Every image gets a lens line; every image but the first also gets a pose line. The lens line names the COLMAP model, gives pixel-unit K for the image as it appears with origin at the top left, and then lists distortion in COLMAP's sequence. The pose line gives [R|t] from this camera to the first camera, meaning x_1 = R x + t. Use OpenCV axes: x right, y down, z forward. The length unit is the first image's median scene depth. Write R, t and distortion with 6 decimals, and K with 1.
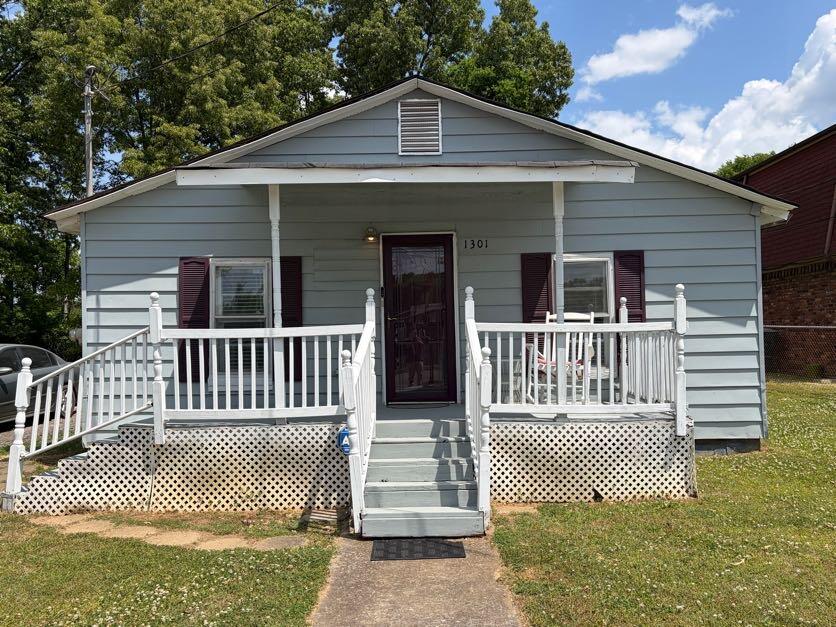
lens RADIAL K [[683.8, 0, 421.2], [0, 683.8, 312.8], [0, 0, 1]] dist [0.010303, -0.005141]
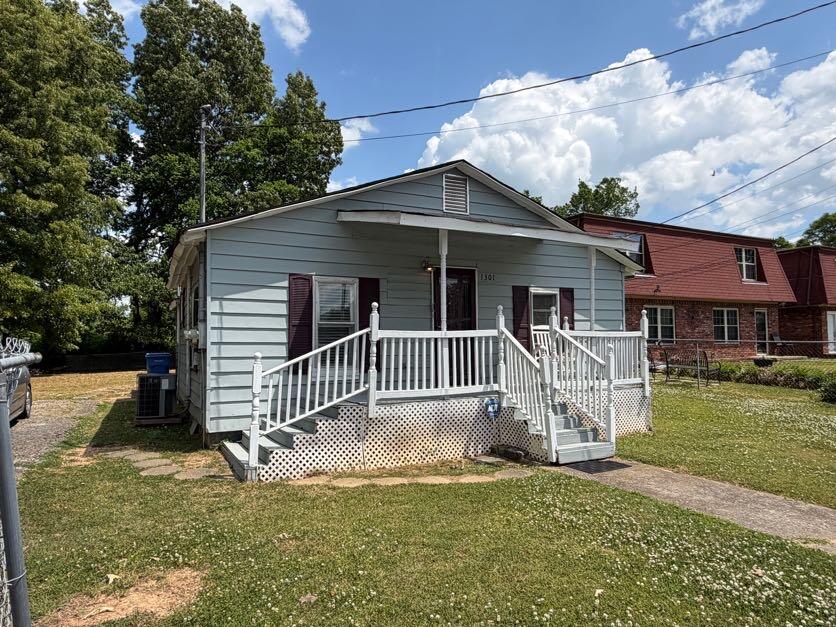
lens RADIAL K [[548.1, 0, 414.5], [0, 548.1, 316.1], [0, 0, 1]] dist [-0.008409, -0.004079]
pose [[0.891162, 0.029705, 0.452711, -0.779369], [-0.020758, 0.999479, -0.024719, 0.020675], [-0.453209, 0.012632, 0.891315, 0.020482]]
